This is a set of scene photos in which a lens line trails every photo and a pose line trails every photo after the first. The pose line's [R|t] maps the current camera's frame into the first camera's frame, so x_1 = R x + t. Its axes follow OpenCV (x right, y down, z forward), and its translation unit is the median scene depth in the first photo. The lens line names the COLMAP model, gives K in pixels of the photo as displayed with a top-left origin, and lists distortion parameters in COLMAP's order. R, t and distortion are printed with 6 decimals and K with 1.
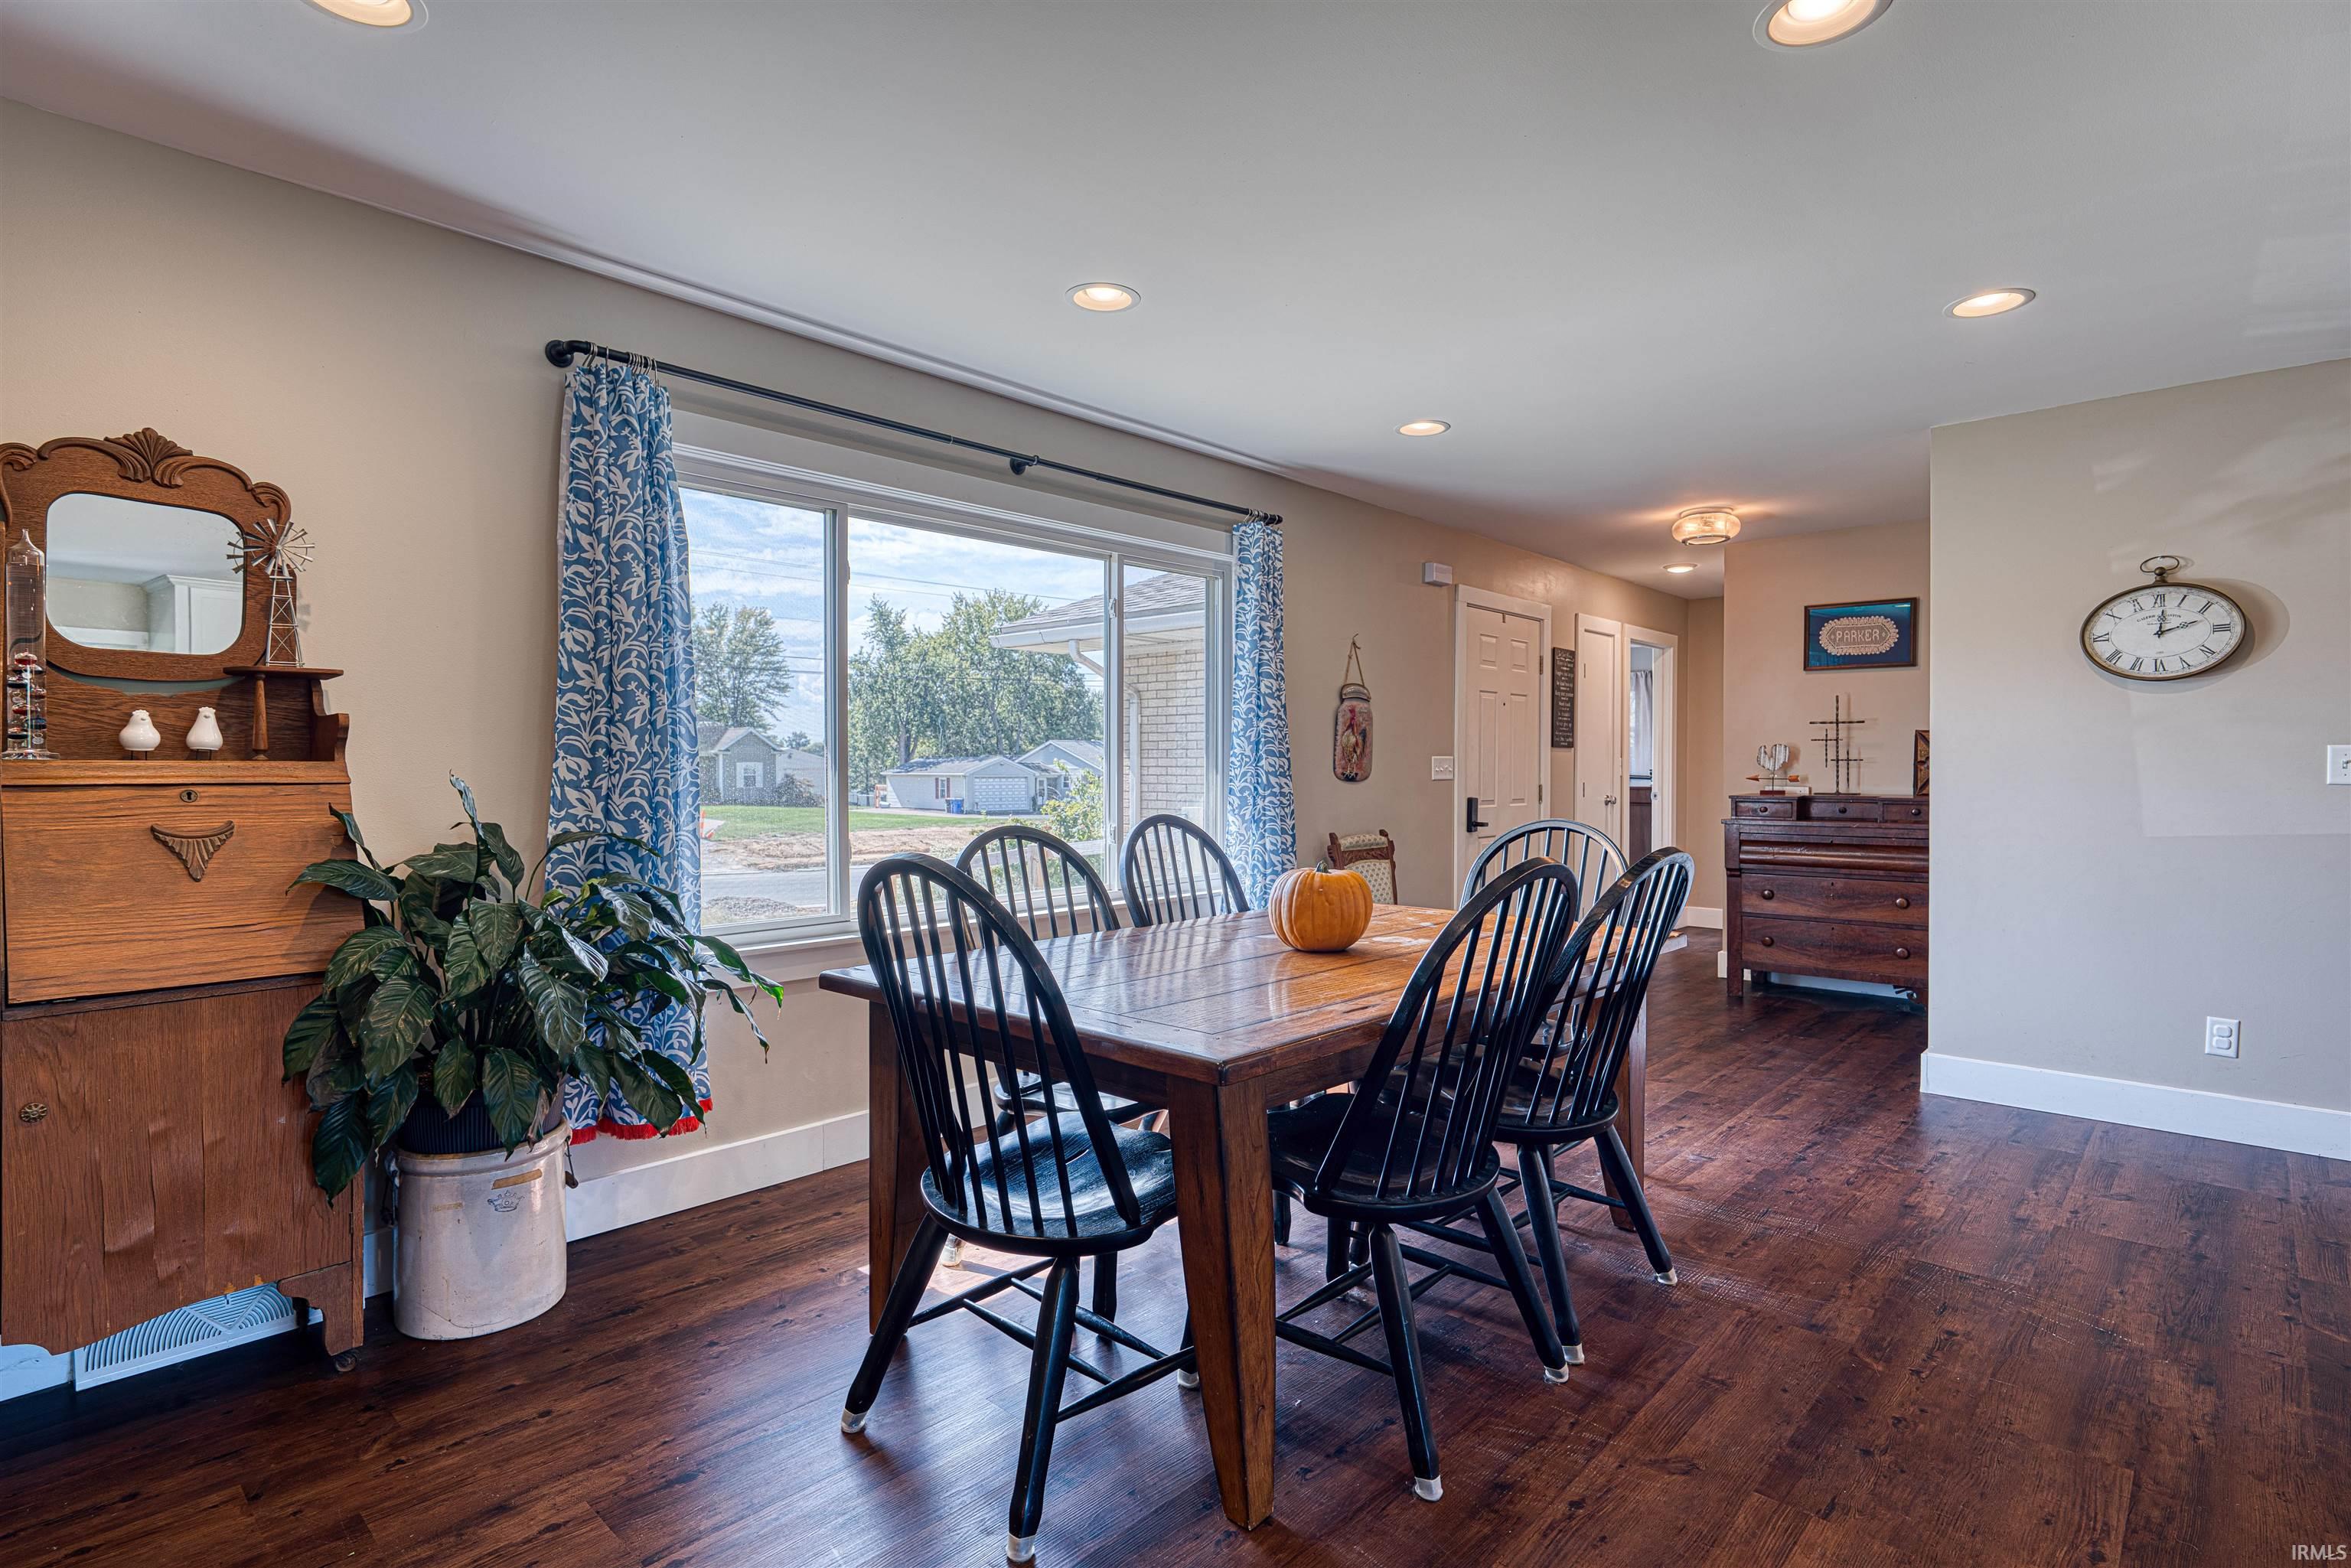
lens RADIAL K [[1156.9, 0, 1180.9], [0, 1156.9, 773.5], [0, 0, 1]] dist [-0.009238, 0.003639]
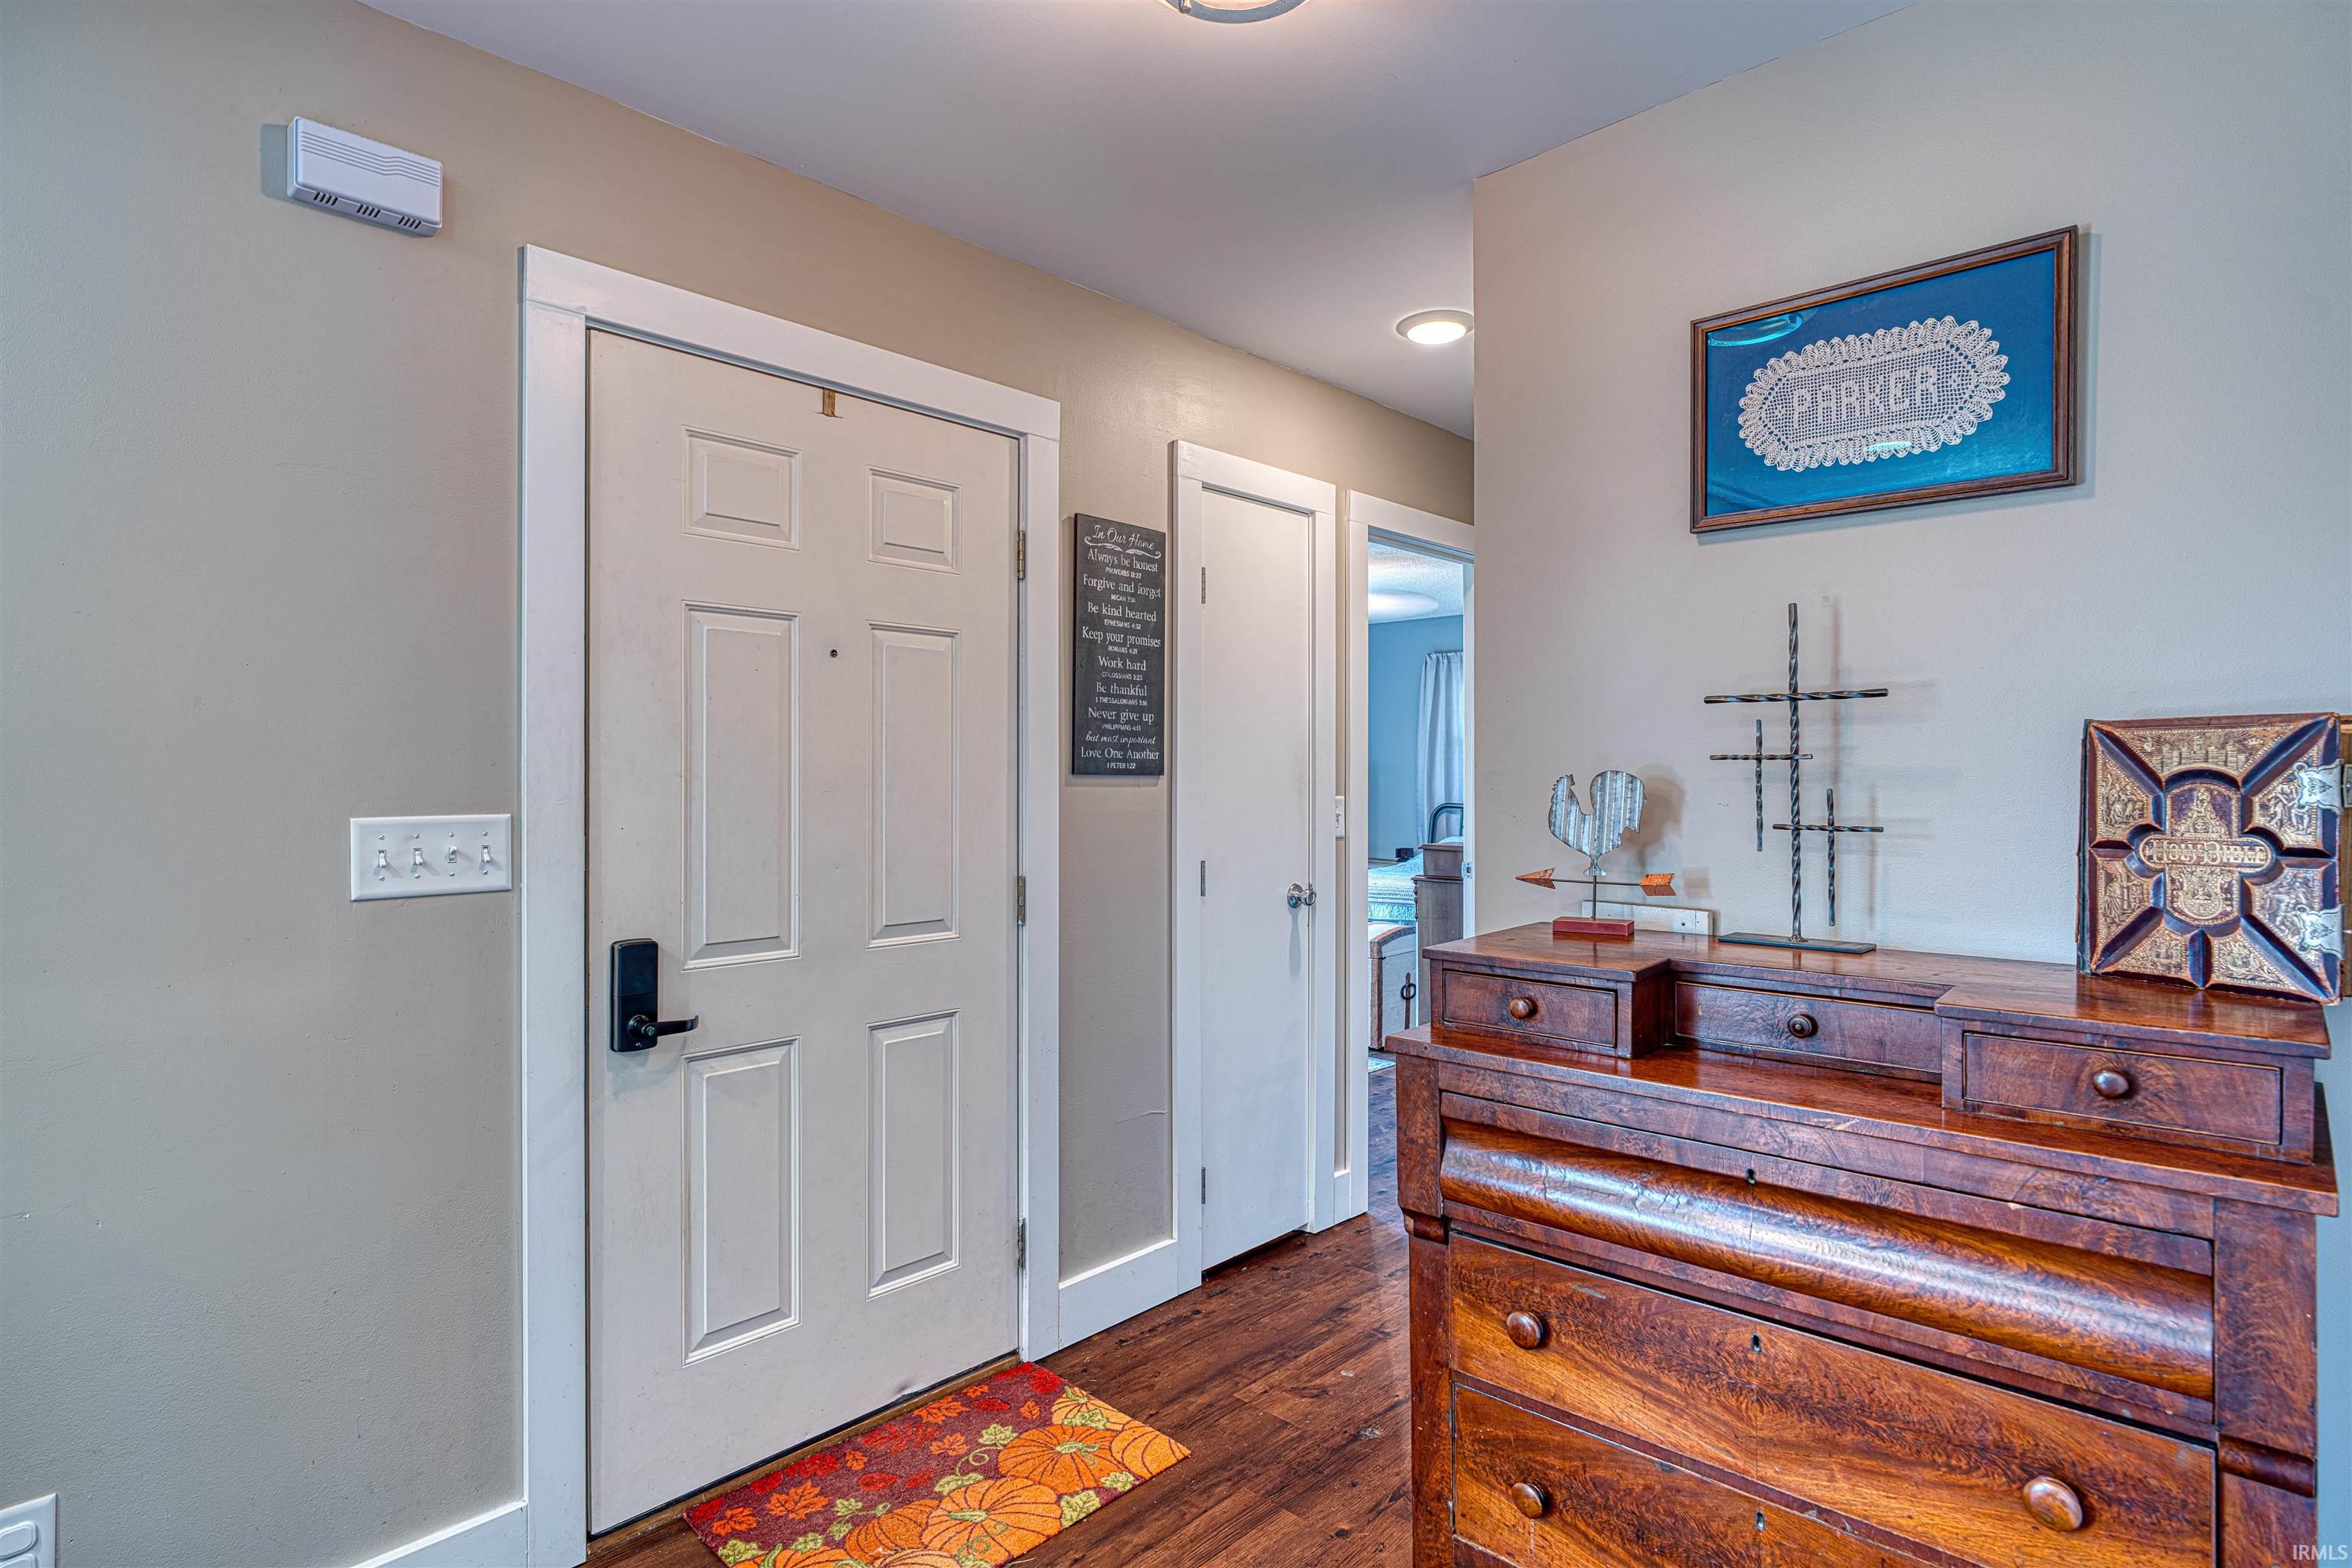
lens RADIAL K [[1204.1, 0, 1169.7], [0, 1204.1, 782.9], [0, 0, 1]] dist [-0.016326, -0.000275]
pose [[0.999950, -0.000988, -0.009947, 0.413743], [0.000973, 0.999998, -0.001530, -0.022302], [0.009949, 0.001520, 0.999949, 0.695409]]
